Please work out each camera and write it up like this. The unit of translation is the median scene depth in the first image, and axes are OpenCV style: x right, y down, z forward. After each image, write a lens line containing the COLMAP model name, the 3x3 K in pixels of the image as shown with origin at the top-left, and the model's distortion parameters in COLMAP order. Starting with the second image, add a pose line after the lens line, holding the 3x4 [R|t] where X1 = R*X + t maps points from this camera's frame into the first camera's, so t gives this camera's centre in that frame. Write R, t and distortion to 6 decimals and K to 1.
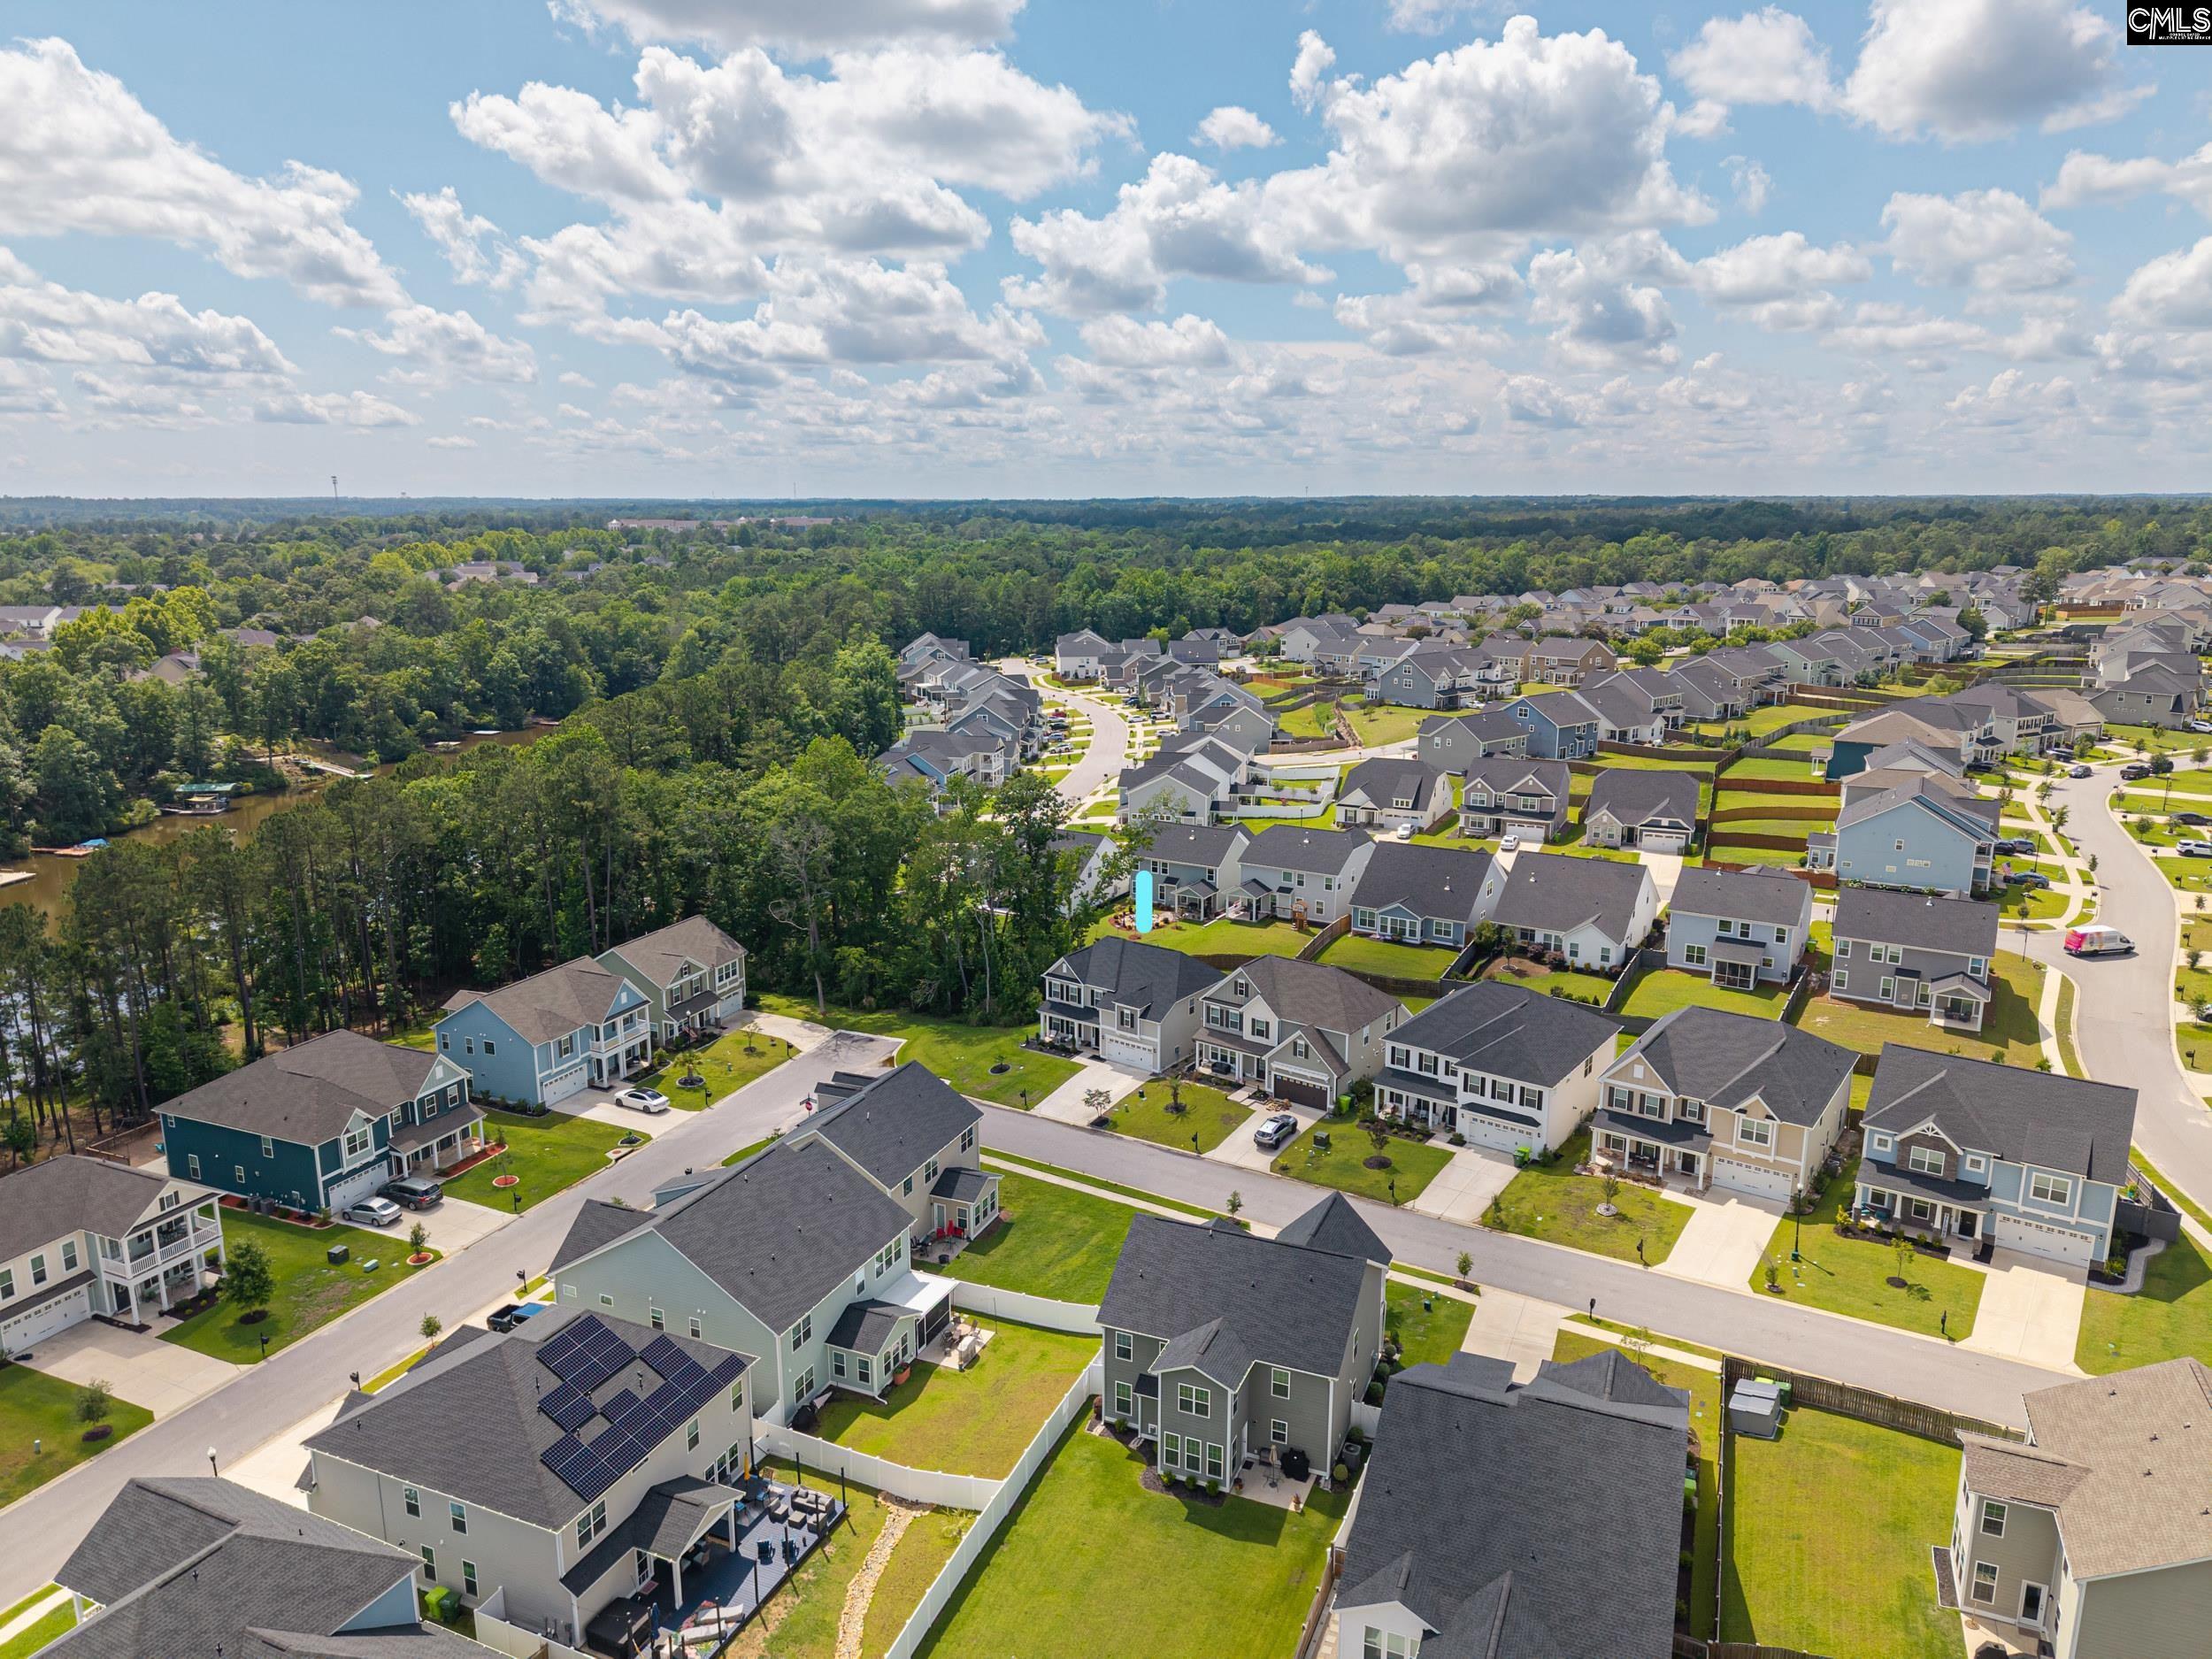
lens RADIAL K [[1478.4, 0, 1127.9], [0, 1478.4, 829.0], [0, 0, 1]] dist [0.046786, -0.065987]
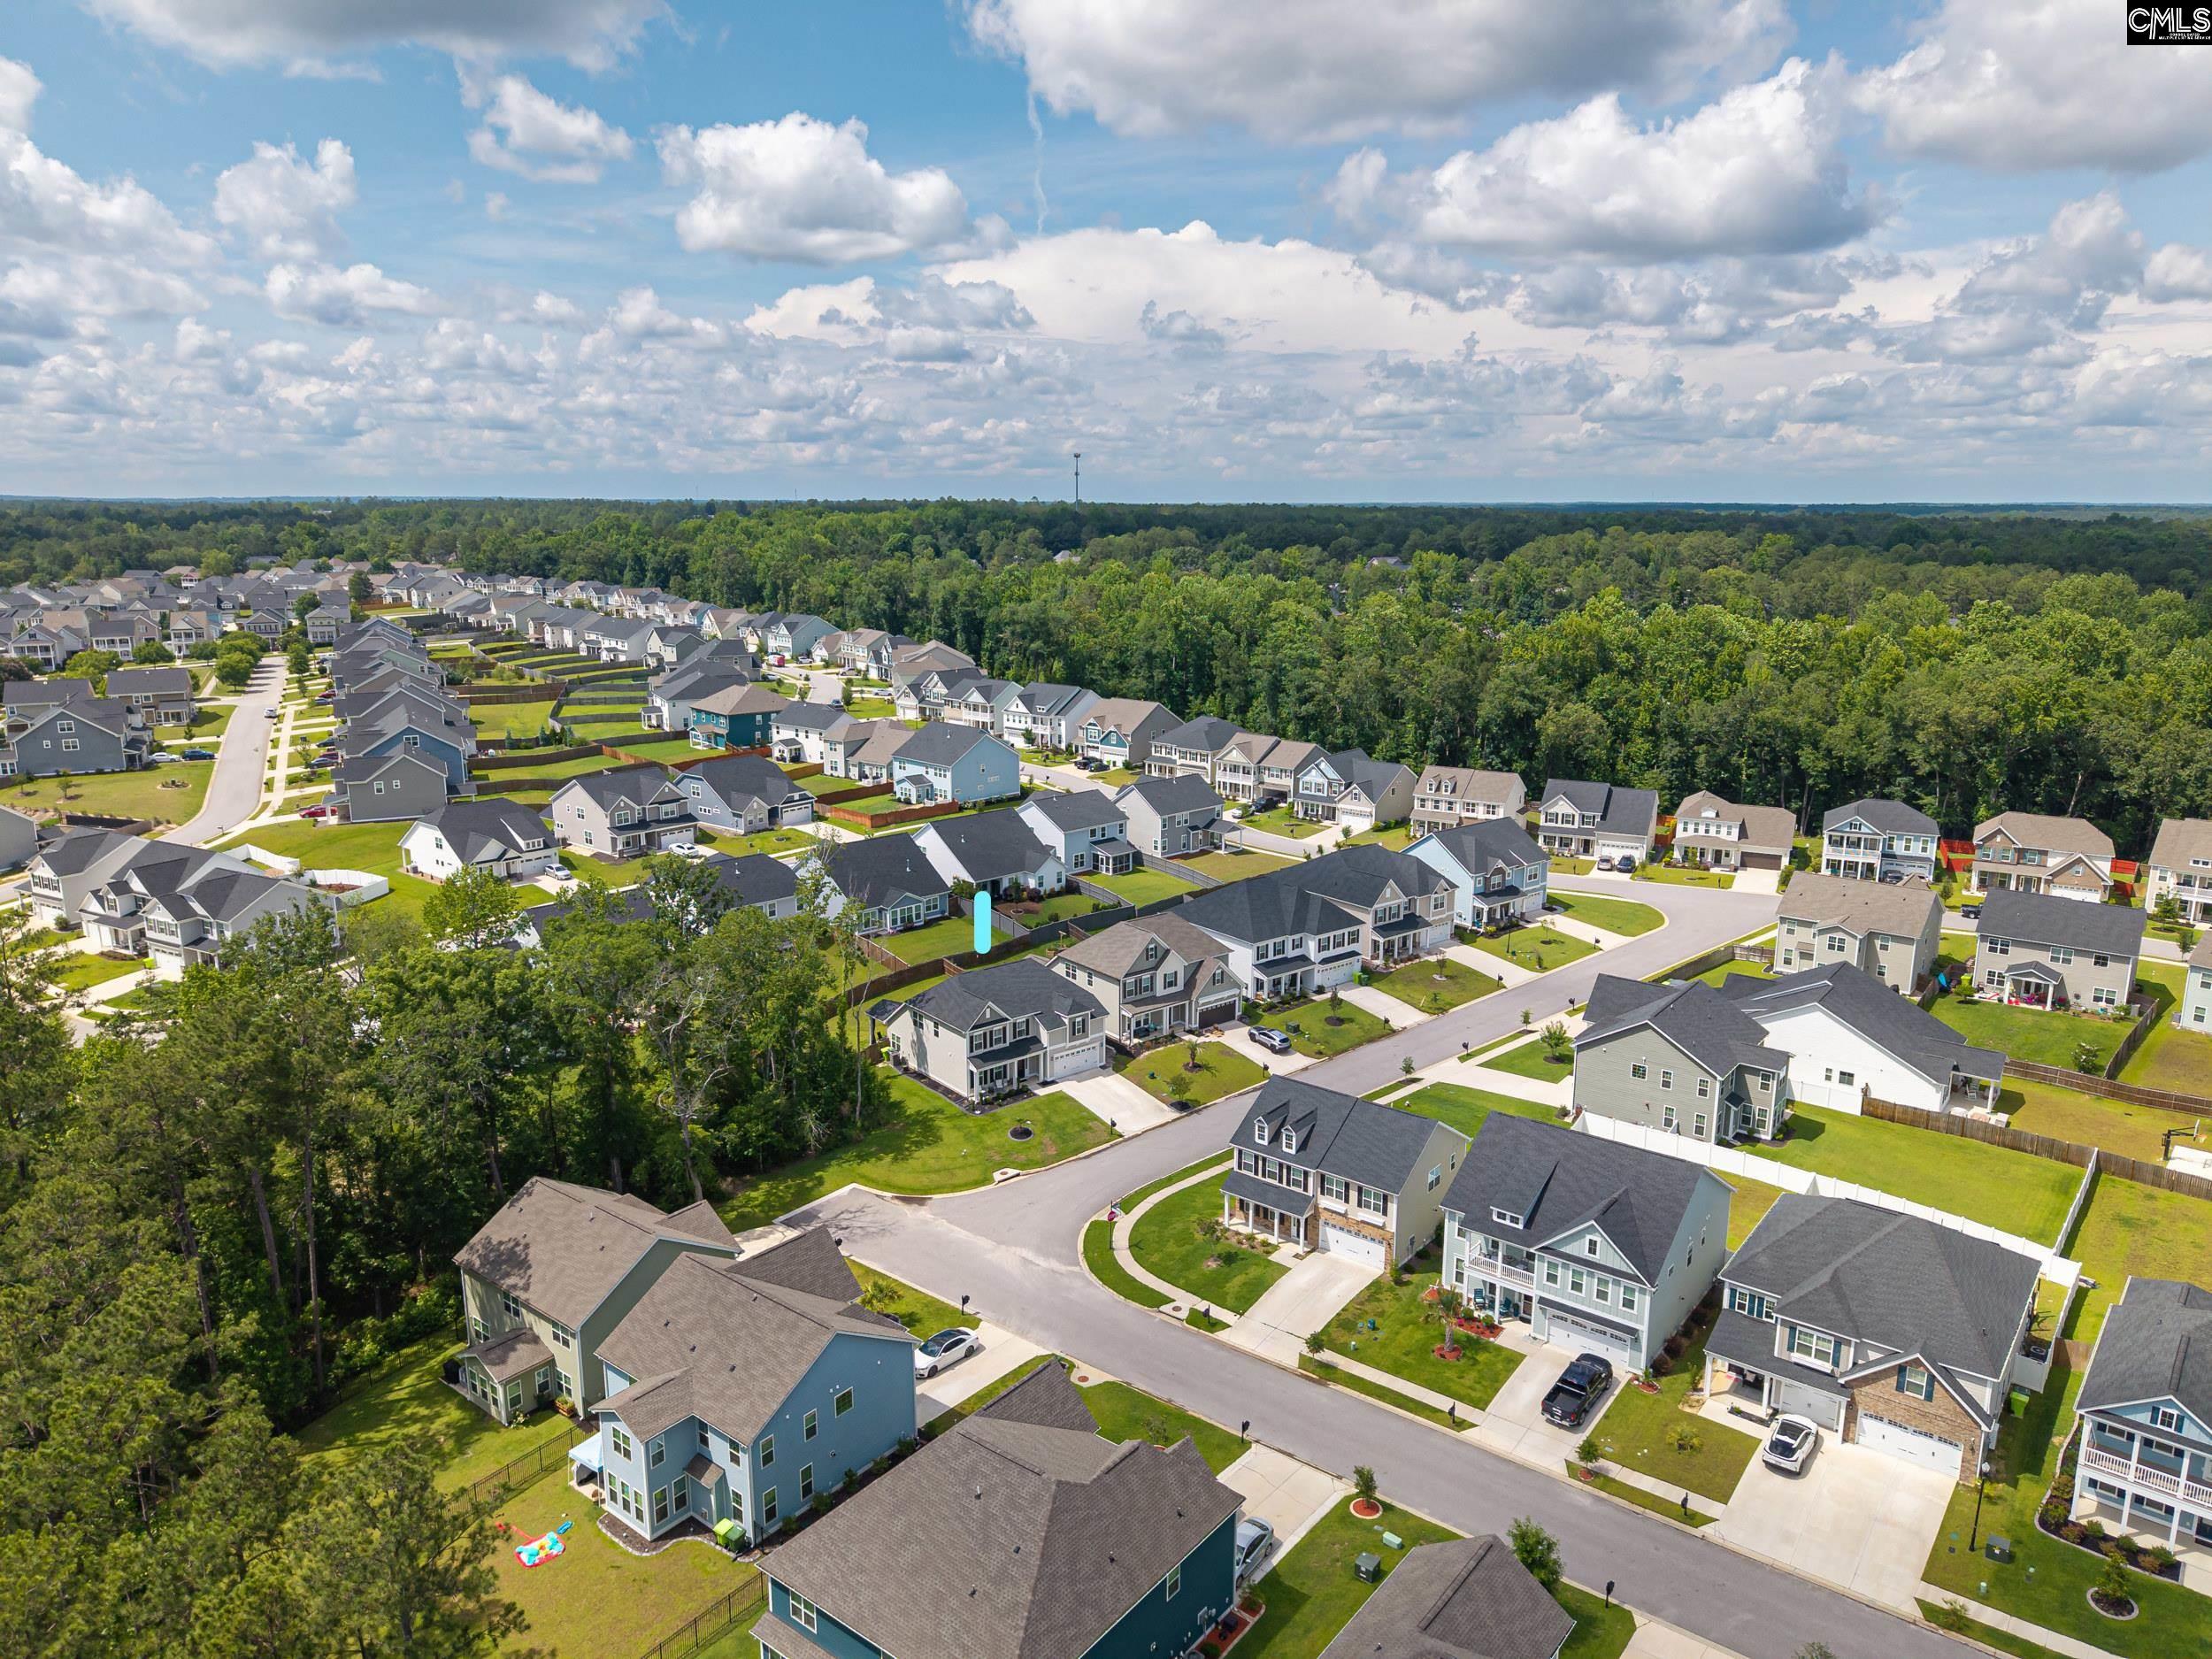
lens RADIAL K [[1478.4, 0, 1127.9], [0, 1478.4, 829.0], [0, 0, 1]] dist [0.046786, -0.065987]
pose [[0.258603, -0.206134, 0.943734, -1.026940], [0.206610, 0.966161, 0.154417, -0.166833], [-0.943629, 0.155052, 0.292442, 0.747718]]
